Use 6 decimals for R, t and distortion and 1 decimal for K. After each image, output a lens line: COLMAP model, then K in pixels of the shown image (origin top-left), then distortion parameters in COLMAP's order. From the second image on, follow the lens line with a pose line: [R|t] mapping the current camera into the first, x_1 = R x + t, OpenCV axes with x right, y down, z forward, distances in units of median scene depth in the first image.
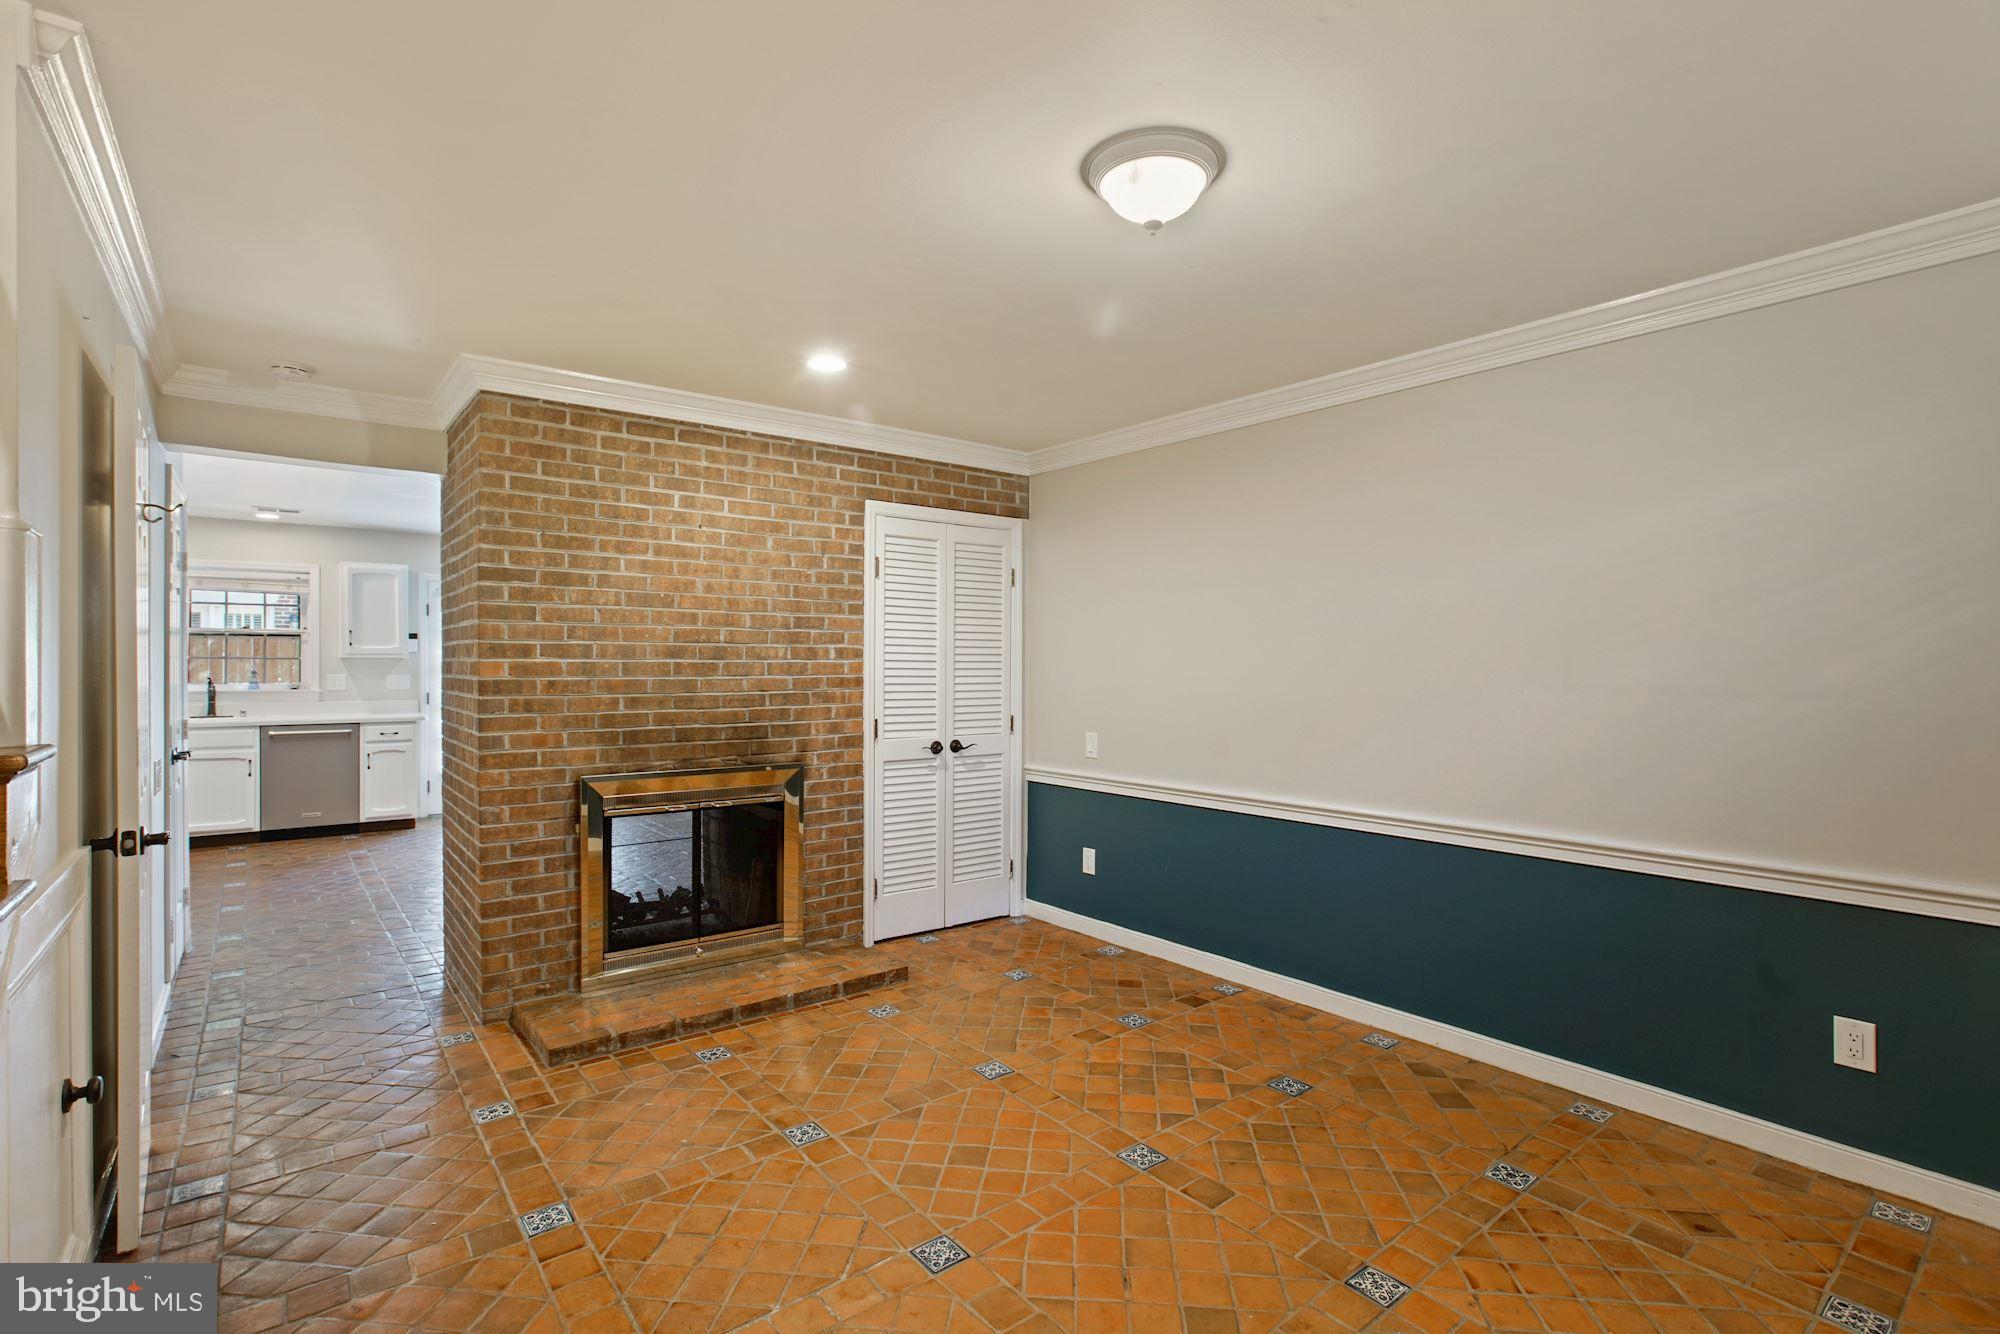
lens RADIAL K [[917.9, 0, 990.0], [0, 917.9, 648.5], [0, 0, 1]] dist [-0.001077, 0.009023]
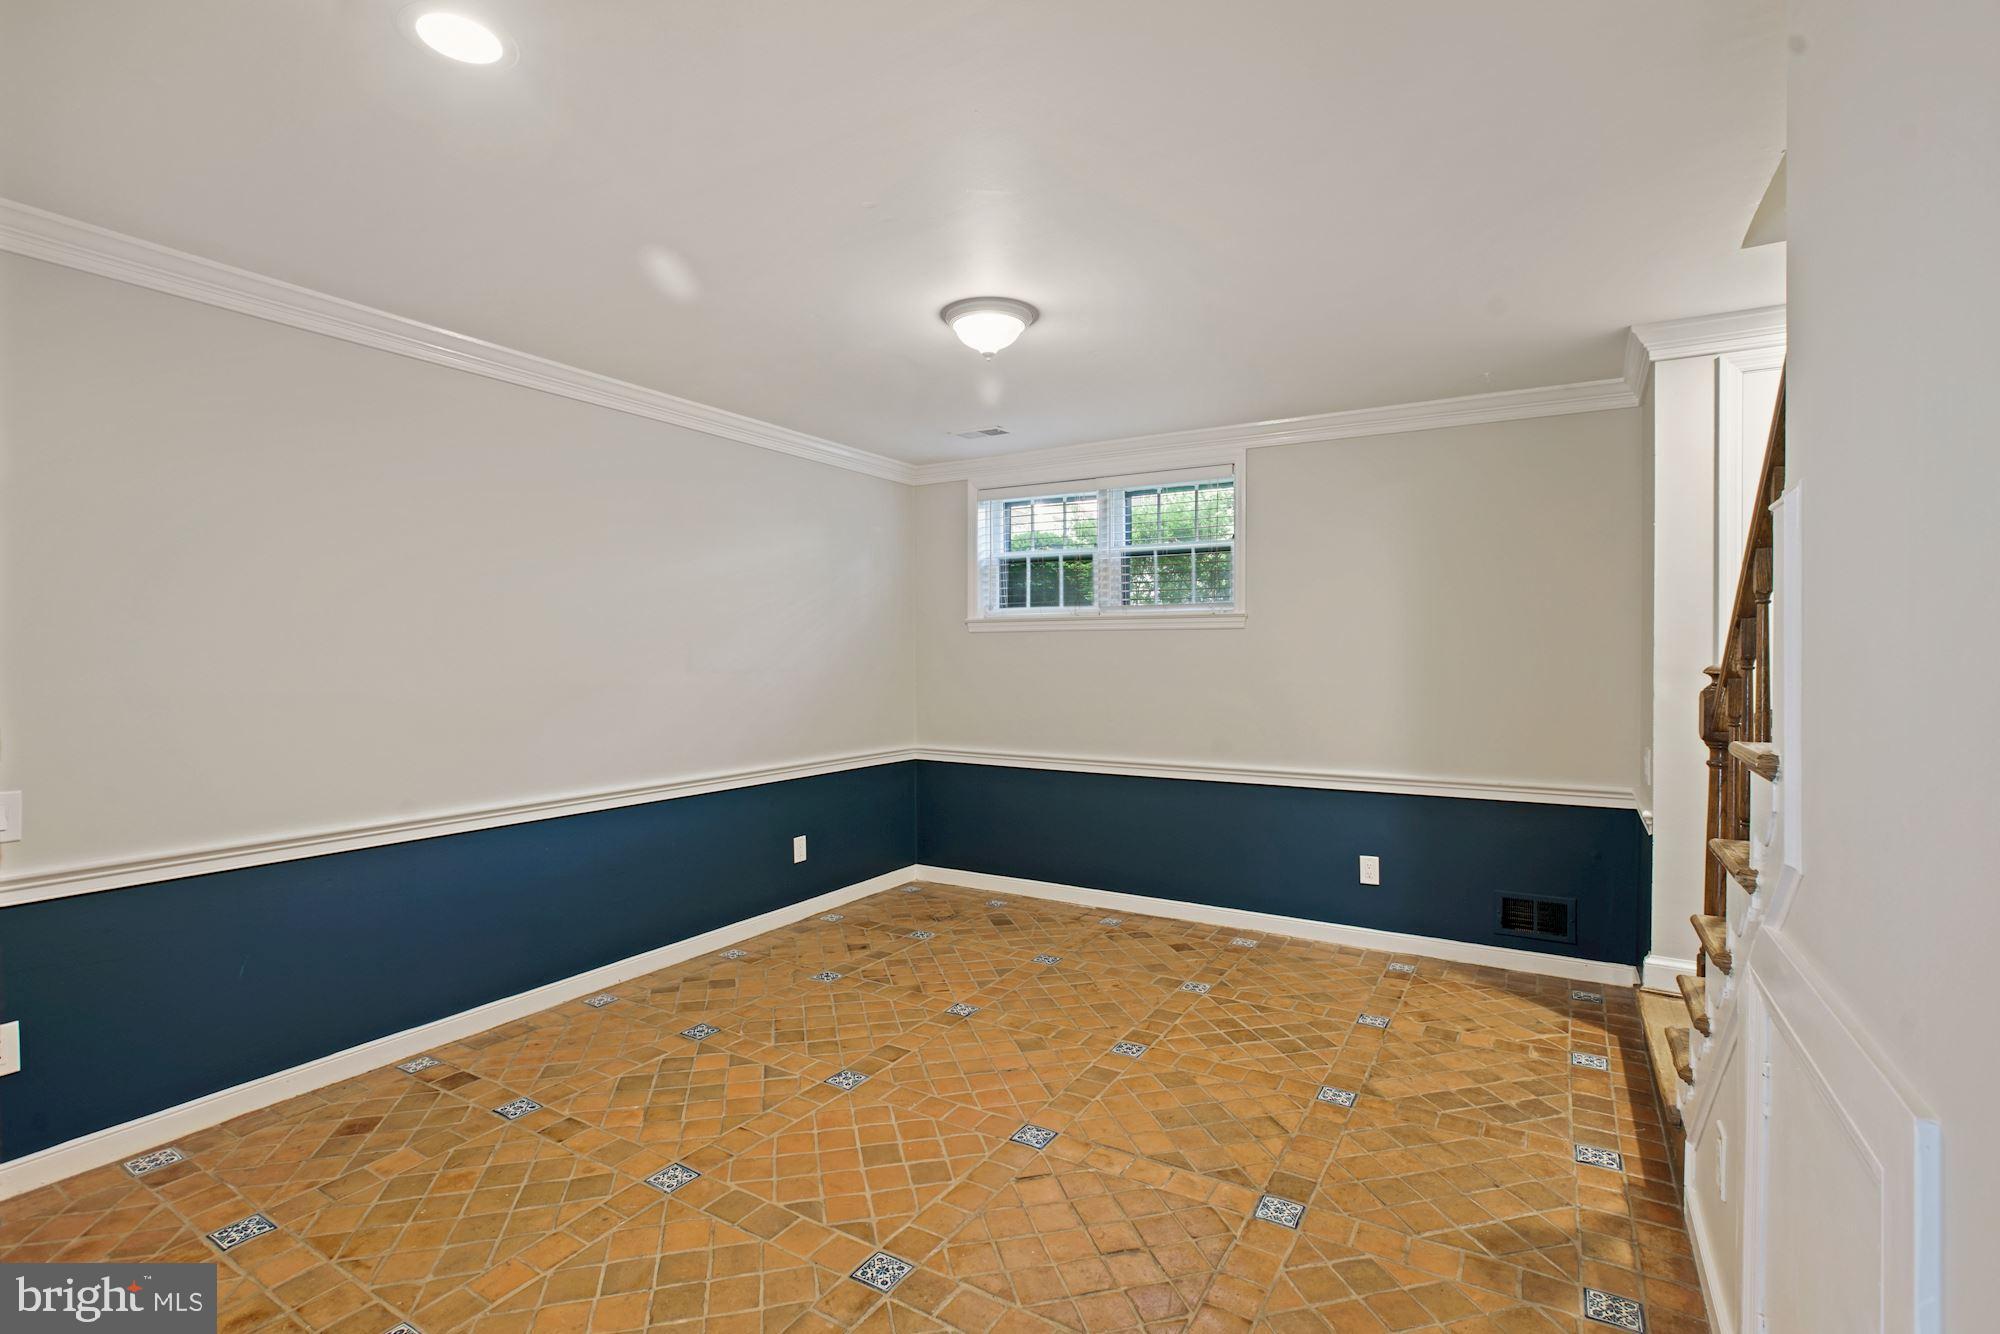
lens RADIAL K [[917.9, 0, 990.0], [0, 917.9, 648.5], [0, 0, 1]] dist [-0.001077, 0.009023]
pose [[-0.341096, 0.010658, 0.939968, -0.826702], [-0.023915, 0.999514, -0.020011, 0.022338], [-0.939724, -0.029305, -0.340676, 1.032655]]
